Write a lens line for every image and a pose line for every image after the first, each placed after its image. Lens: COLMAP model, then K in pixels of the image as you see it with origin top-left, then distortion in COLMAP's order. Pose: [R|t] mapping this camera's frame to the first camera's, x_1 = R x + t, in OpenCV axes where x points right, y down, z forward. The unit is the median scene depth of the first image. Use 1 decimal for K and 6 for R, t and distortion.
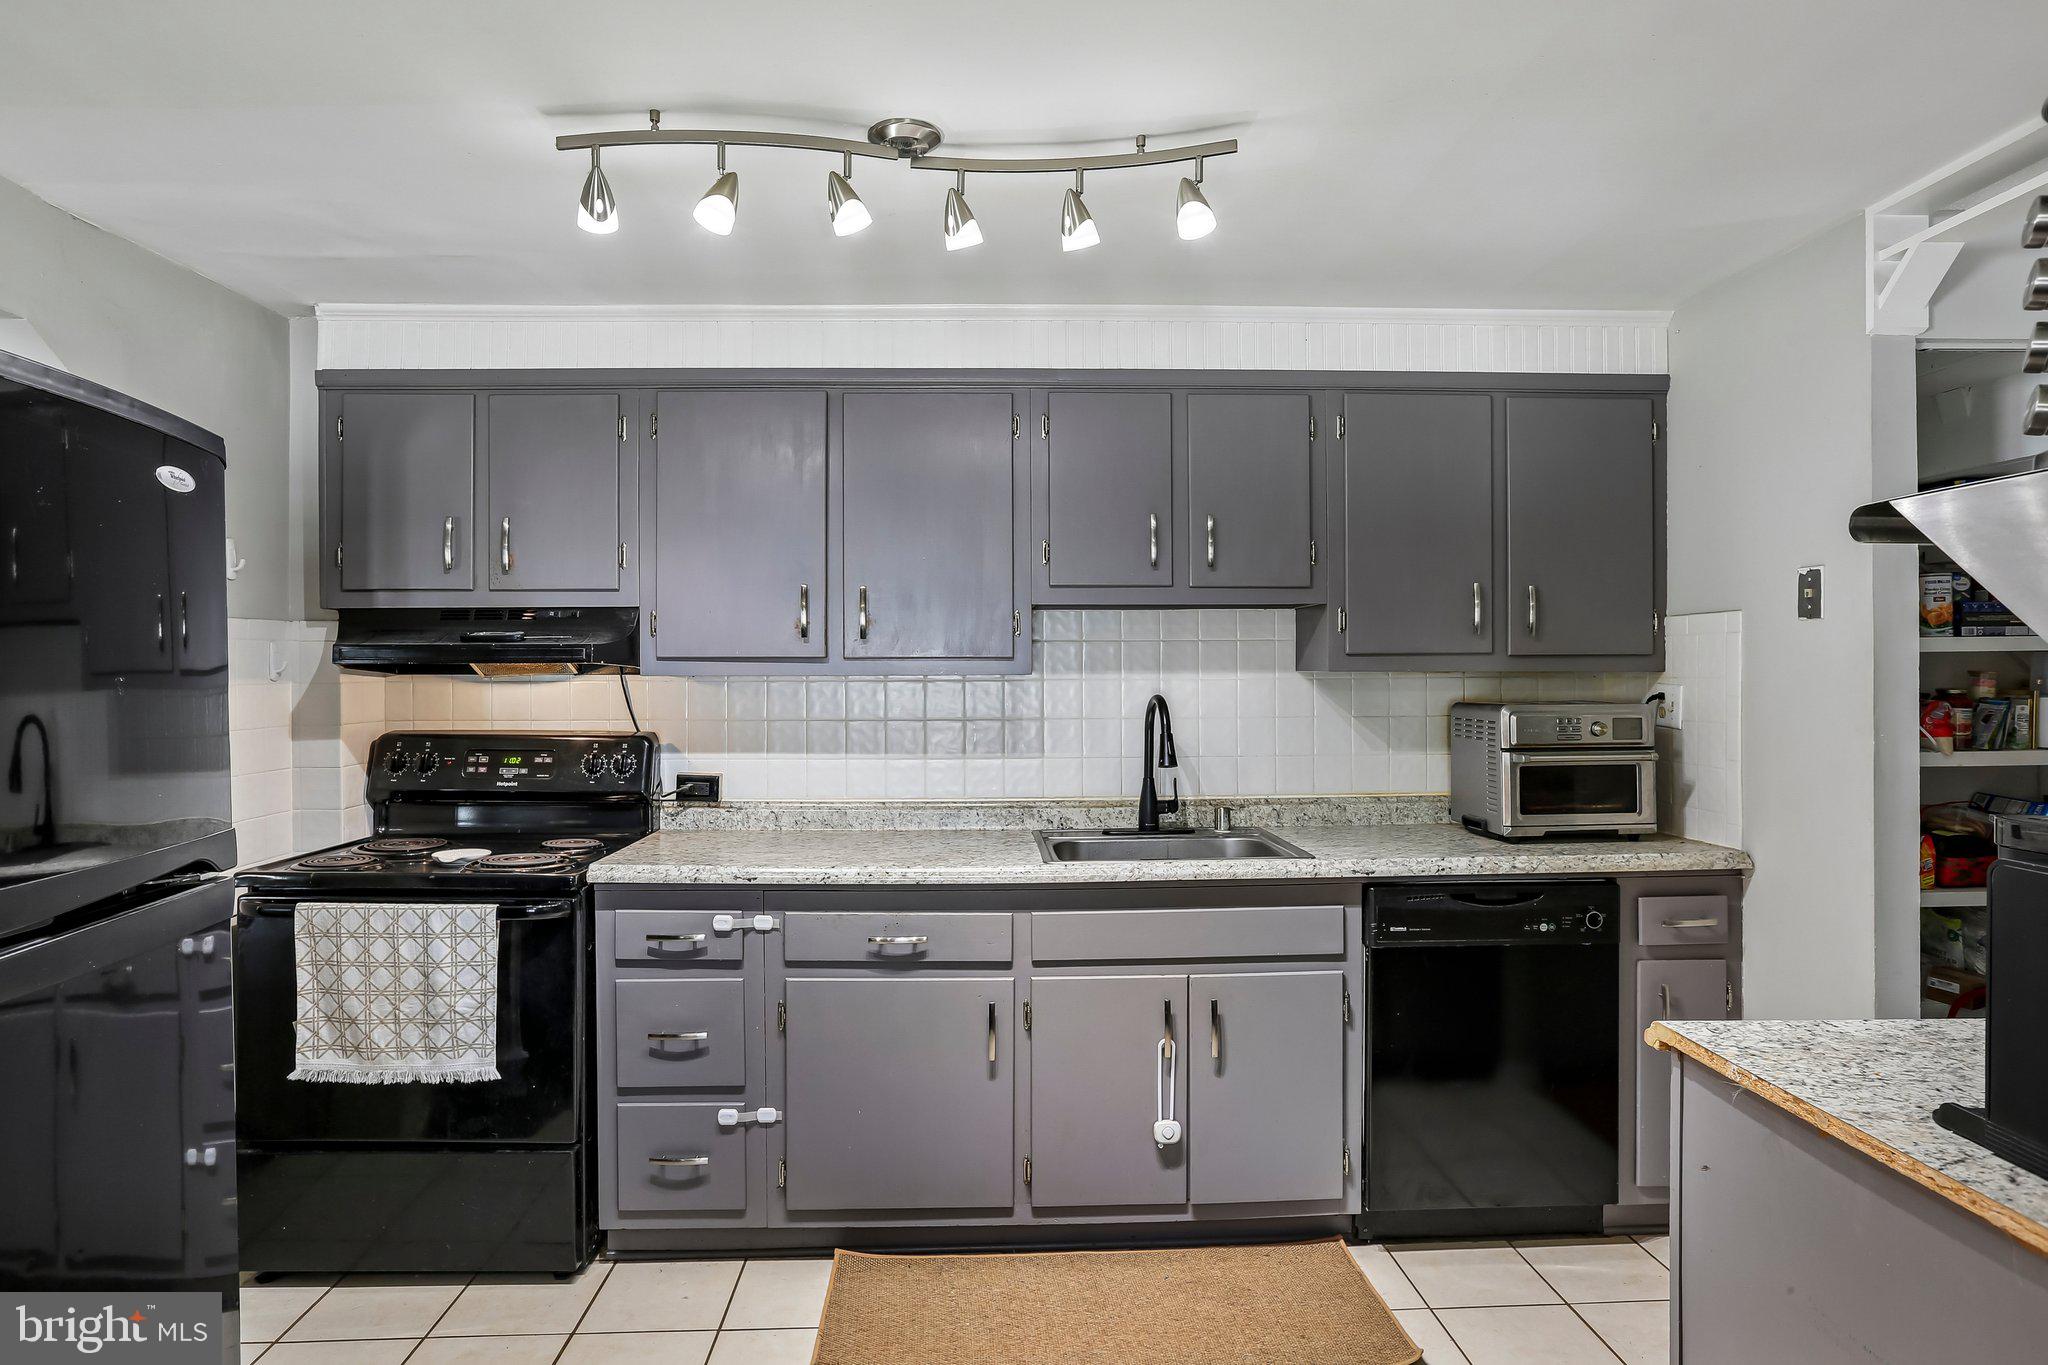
lens RADIAL K [[1135.8, 0, 1014.5], [0, 1135.8, 673.8], [0, 0, 1]] dist [-0.002660, 0.000080]
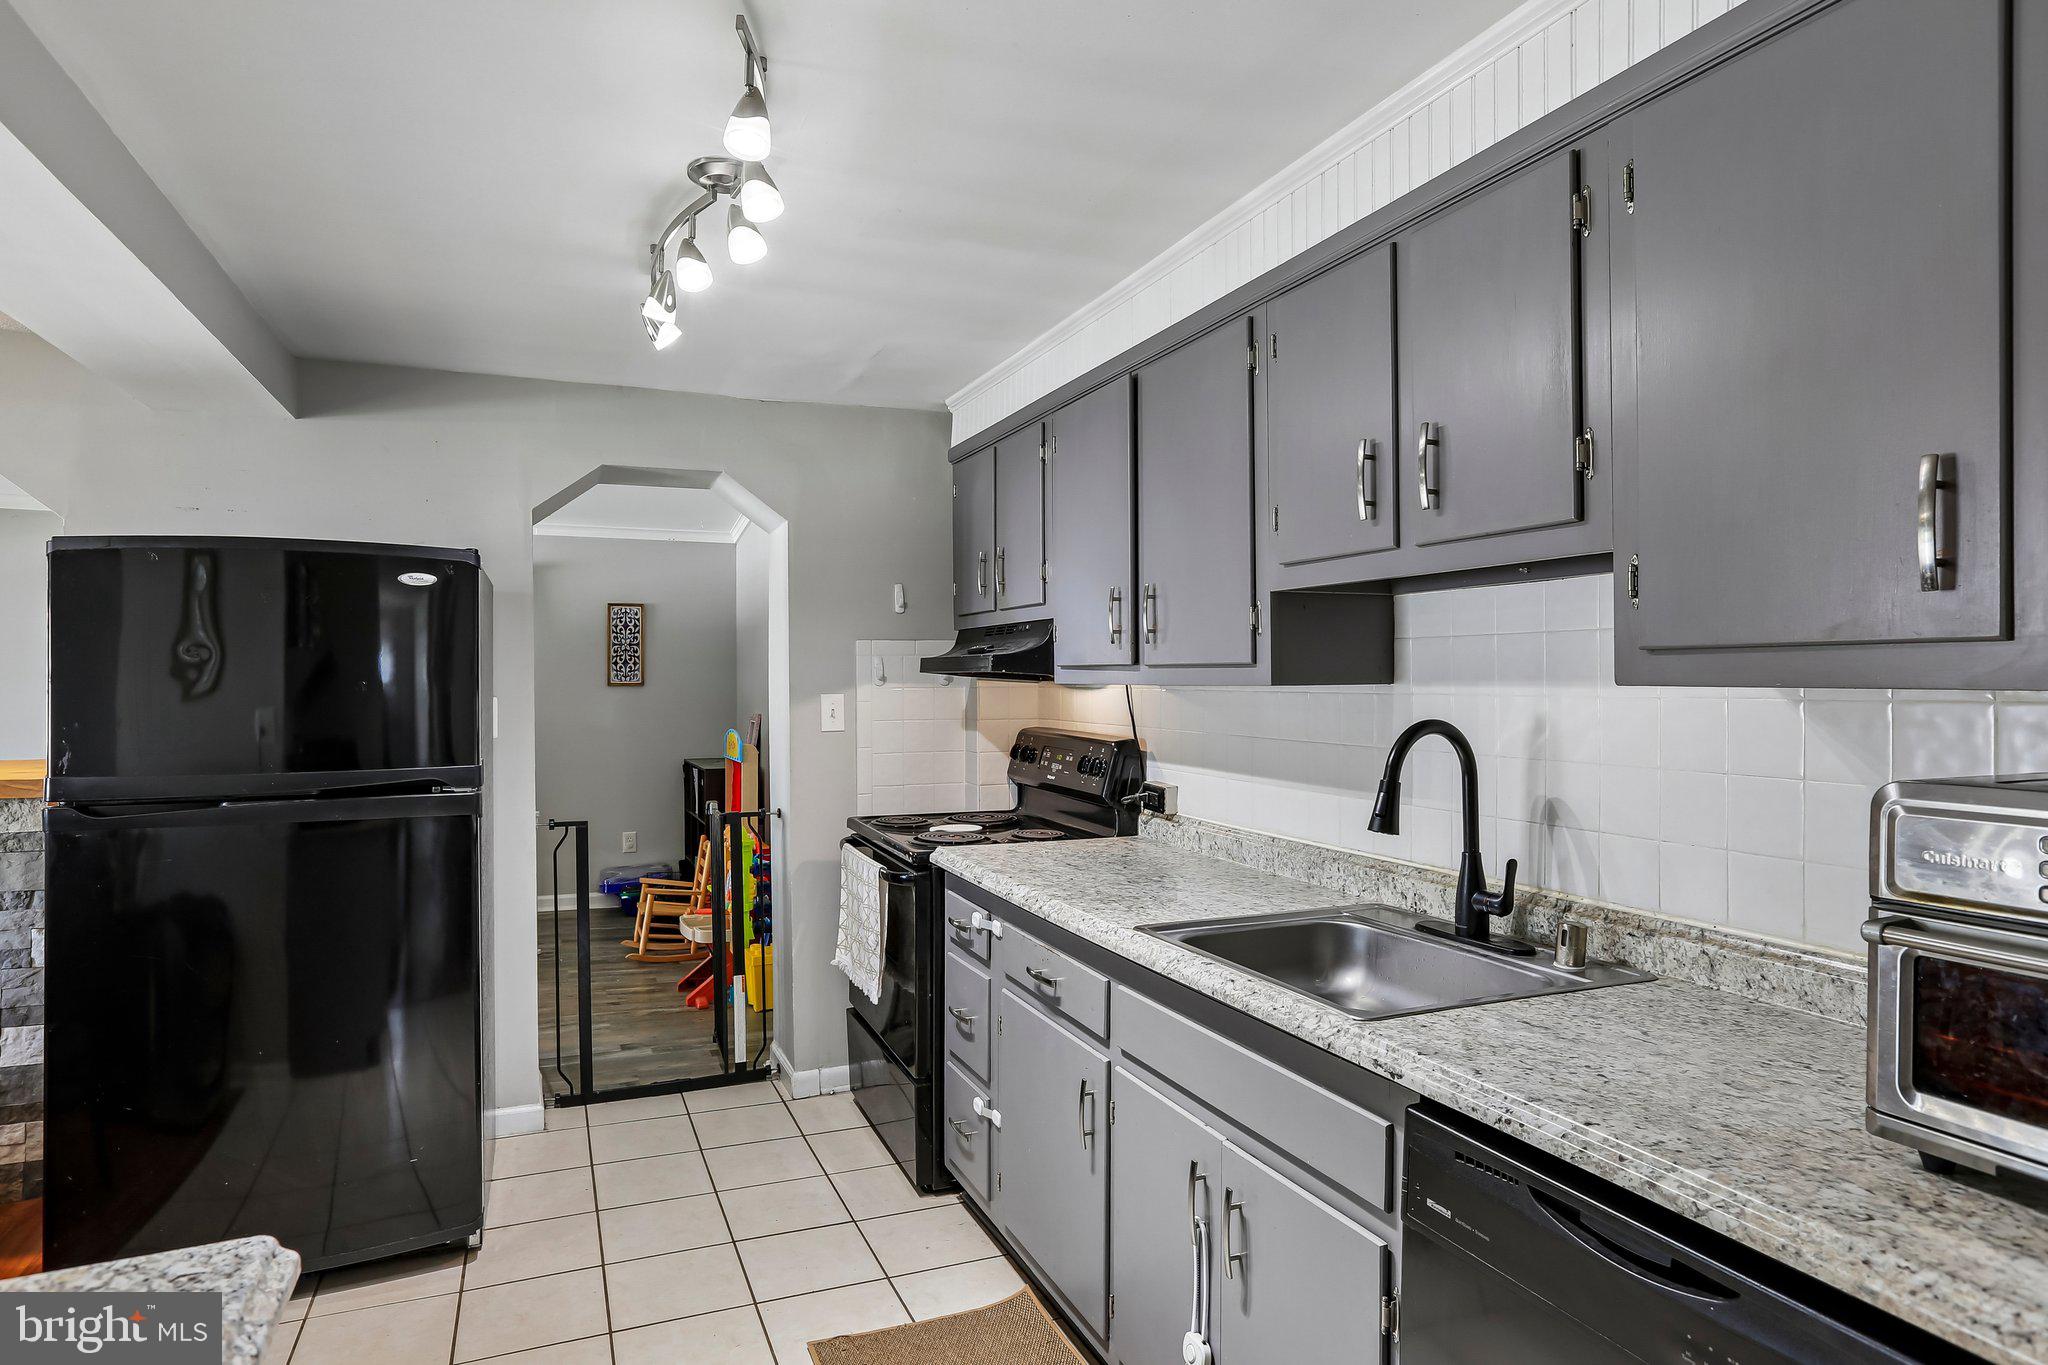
lens RADIAL K [[1214.1, 0, 1029.8], [0, 1214.1, 688.8], [0, 0, 1]] dist [0.027937, 0.000993]
pose [[0.332430, 0.010639, -0.943068, 0.669420], [-0.002612, 0.999943, 0.010360, -0.004178], [0.943124, -0.000981, 0.332439, 0.550405]]
